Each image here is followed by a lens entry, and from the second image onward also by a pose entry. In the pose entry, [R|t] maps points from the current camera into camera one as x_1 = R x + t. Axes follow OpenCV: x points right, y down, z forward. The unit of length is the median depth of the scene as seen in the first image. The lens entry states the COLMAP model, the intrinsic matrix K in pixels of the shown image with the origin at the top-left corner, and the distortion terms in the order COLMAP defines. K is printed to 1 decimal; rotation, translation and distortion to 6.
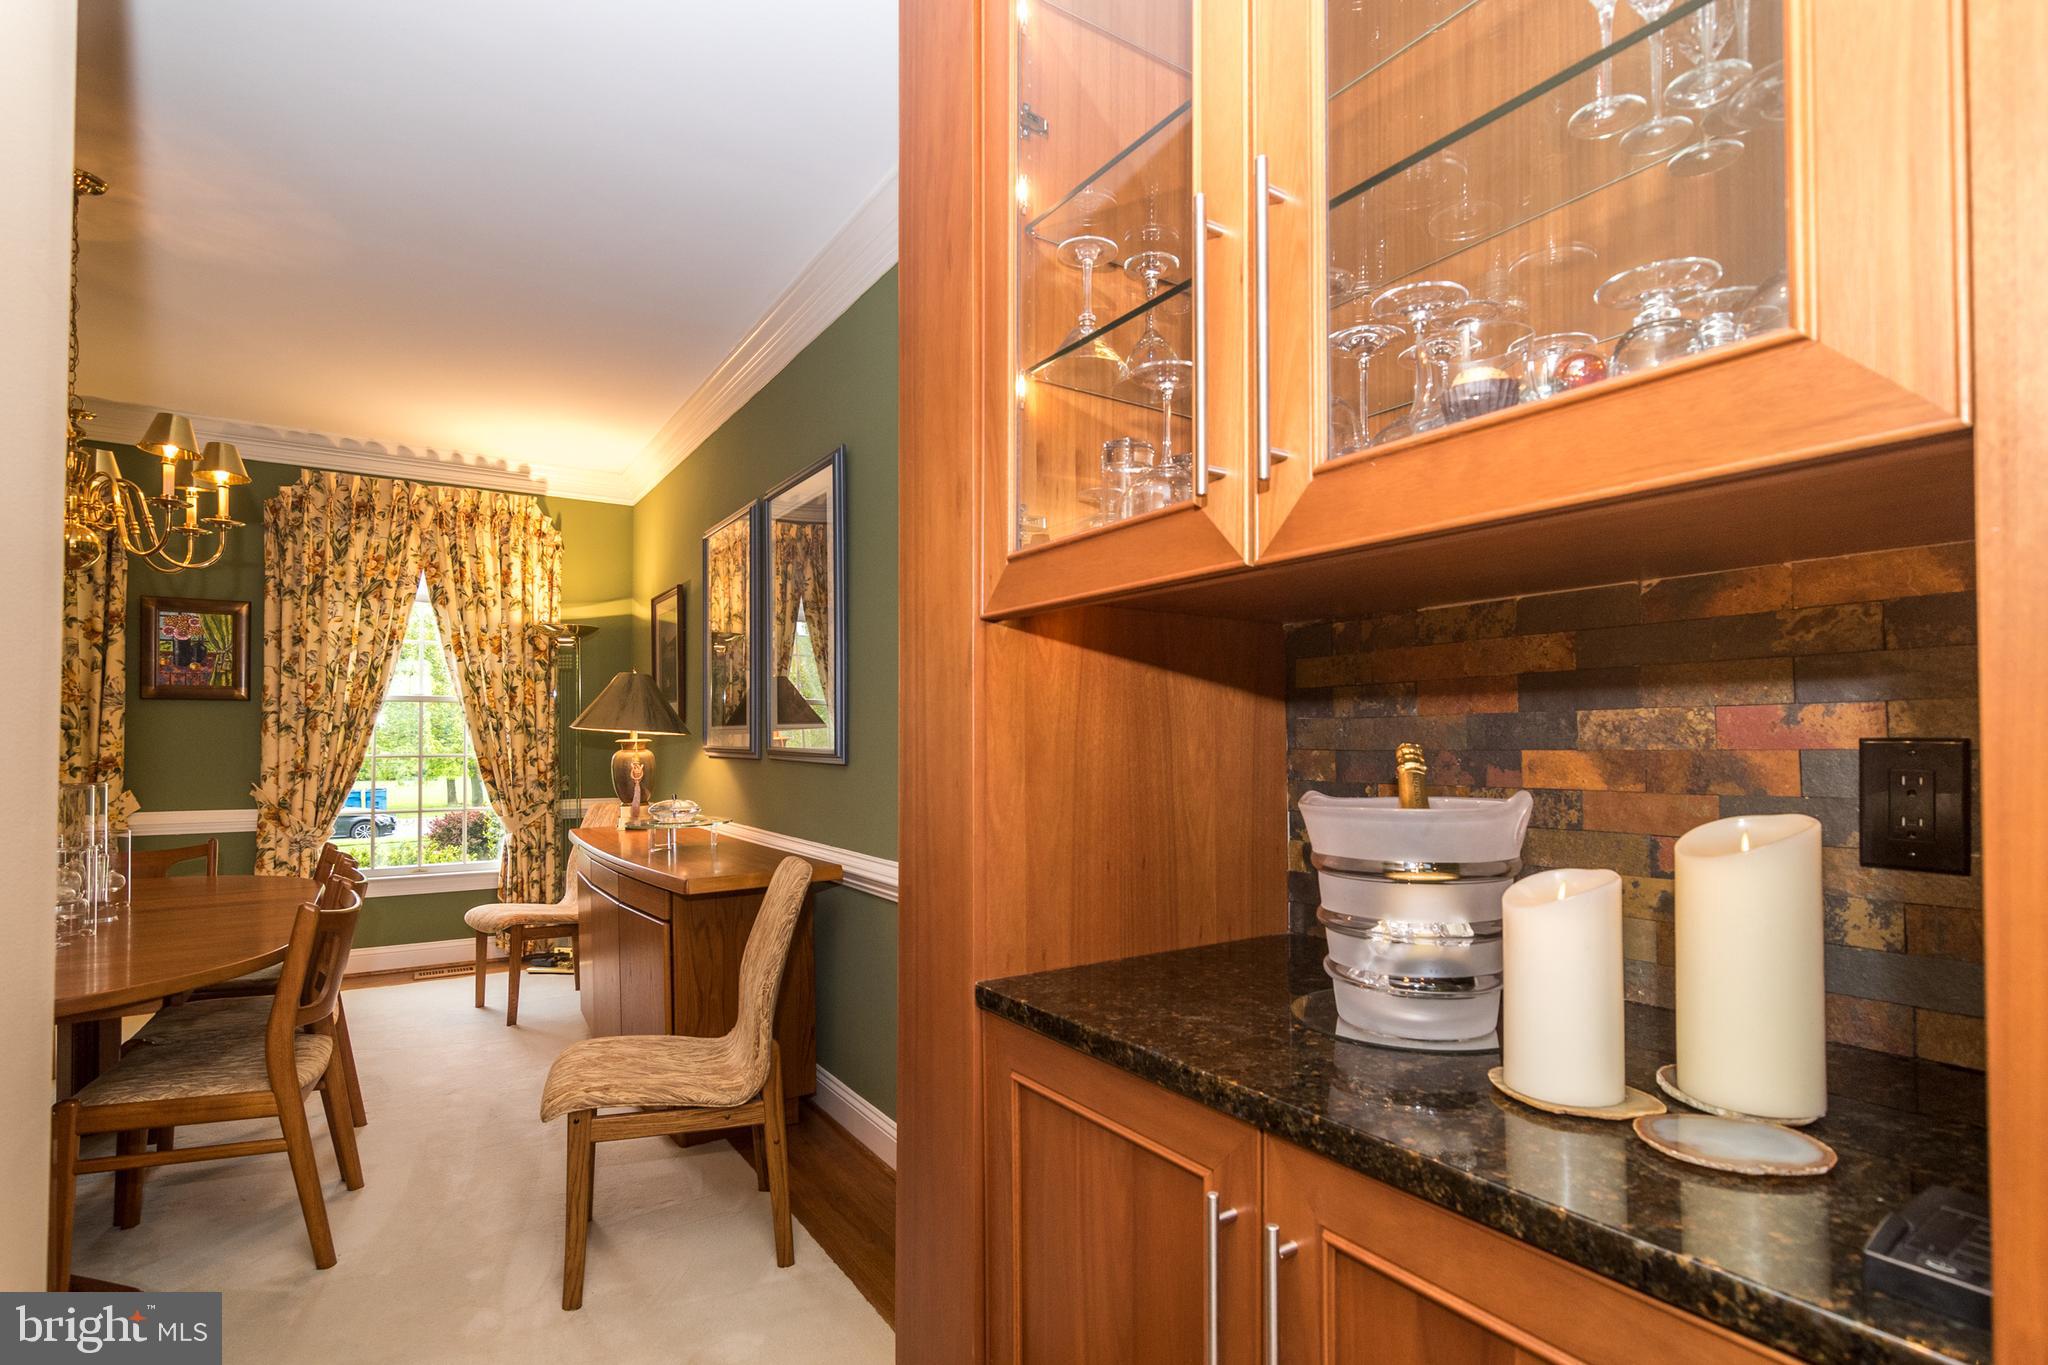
lens RADIAL K [[992.3, 0, 1002.2], [0, 992.3, 729.4], [0, 0, 1]] dist [-0.003602, 0.001254]
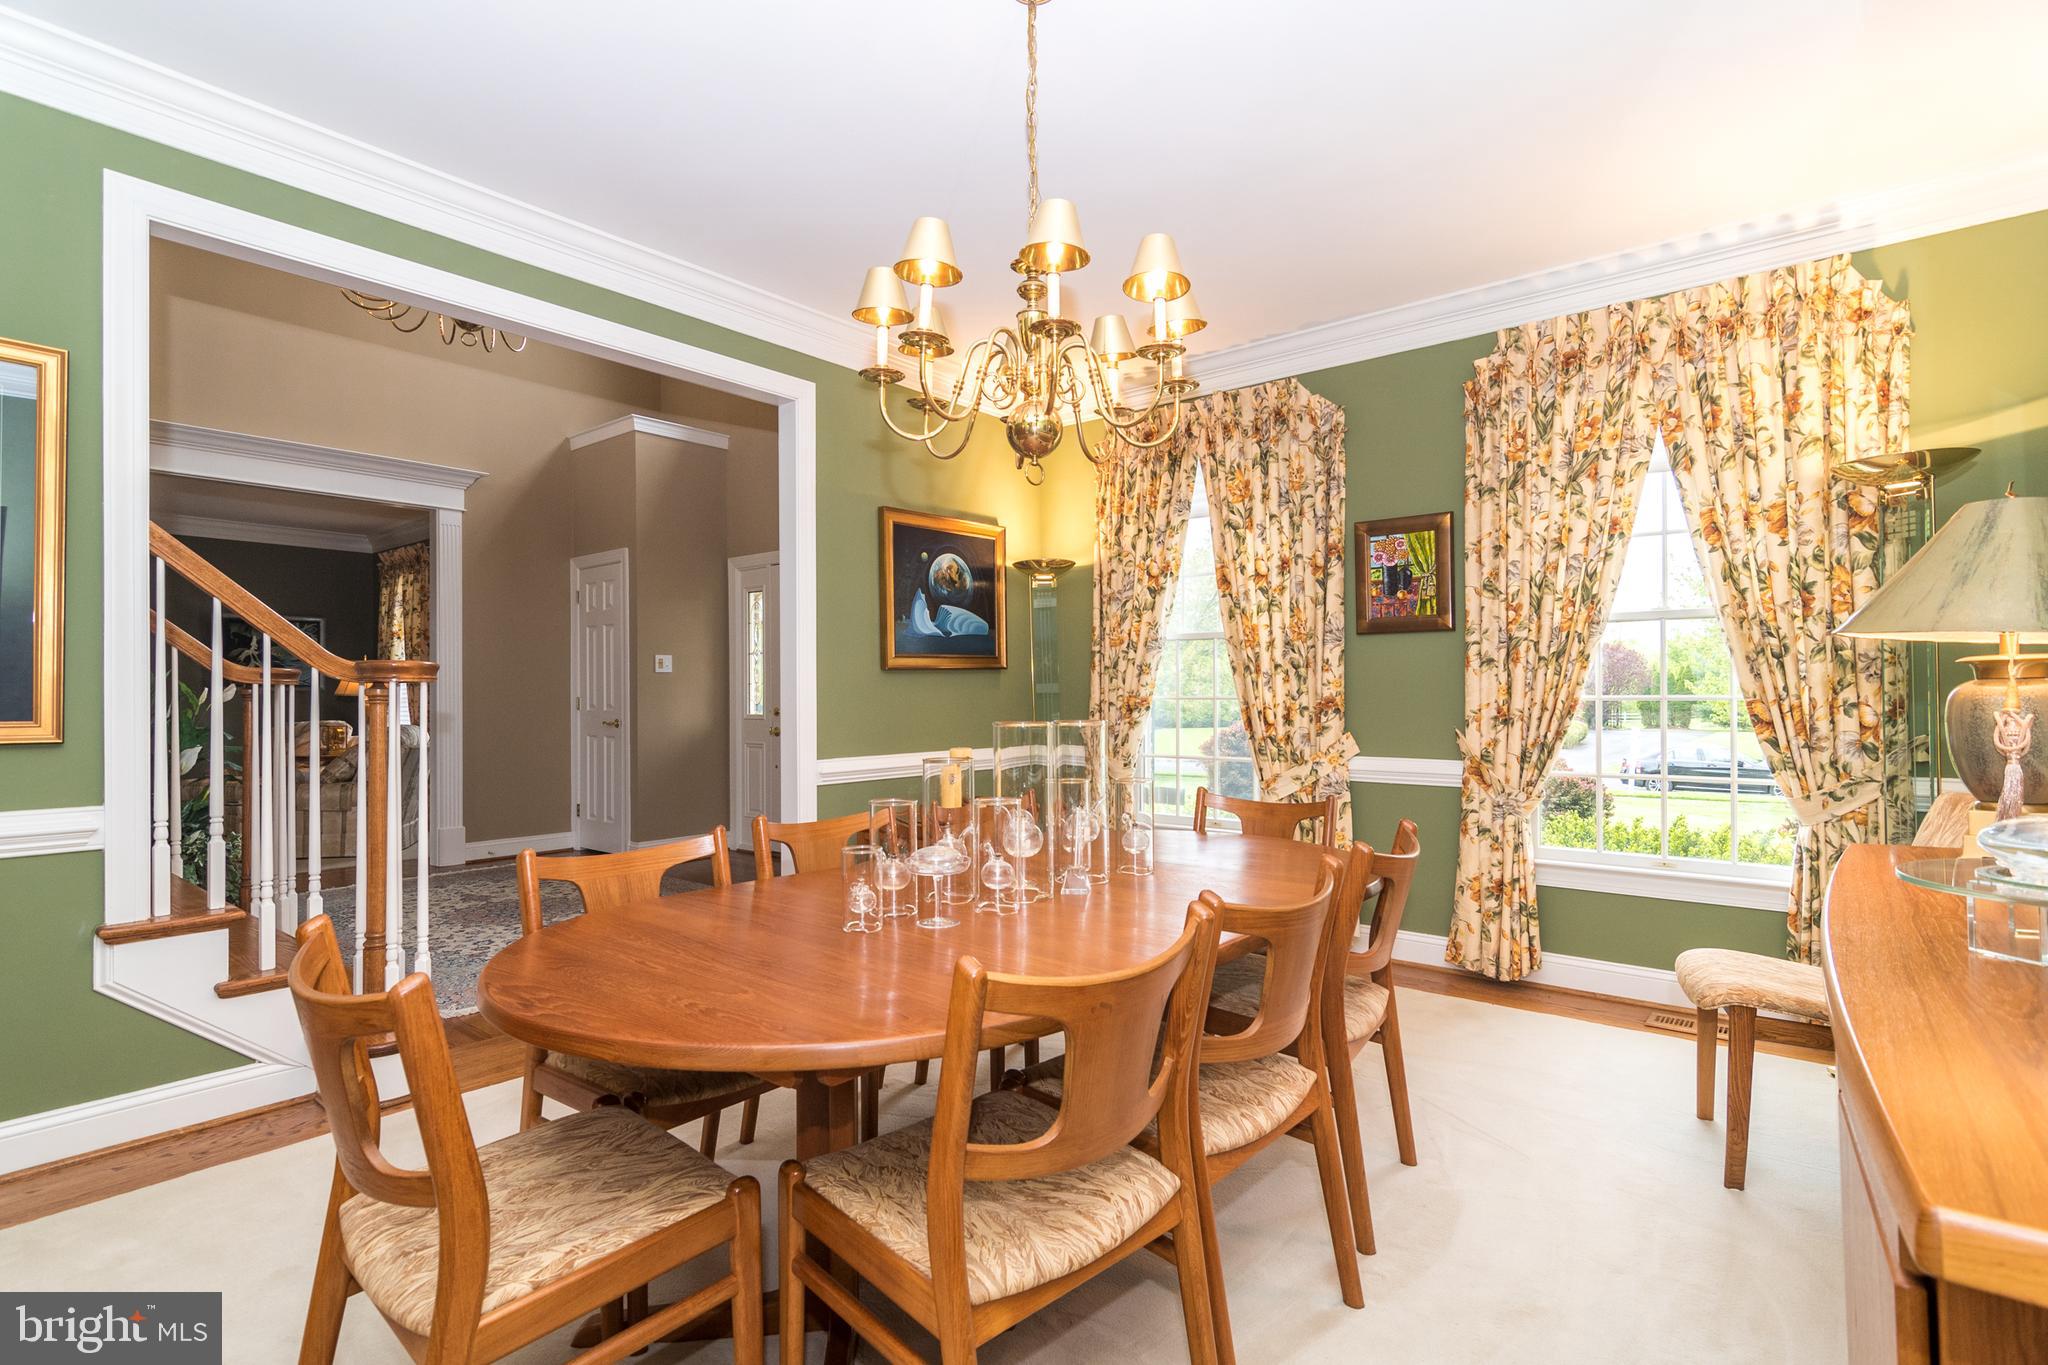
lens RADIAL K [[992.3, 0, 1024.5], [0, 992.3, 686.8], [0, 0, 1]] dist [-0.003602, 0.001254]
pose [[0.325259, -0.006903, -0.945600, -0.087187], [0.013015, 0.999911, -0.002823, 0.016132], [0.945535, -0.011389, 0.325320, 0.382070]]
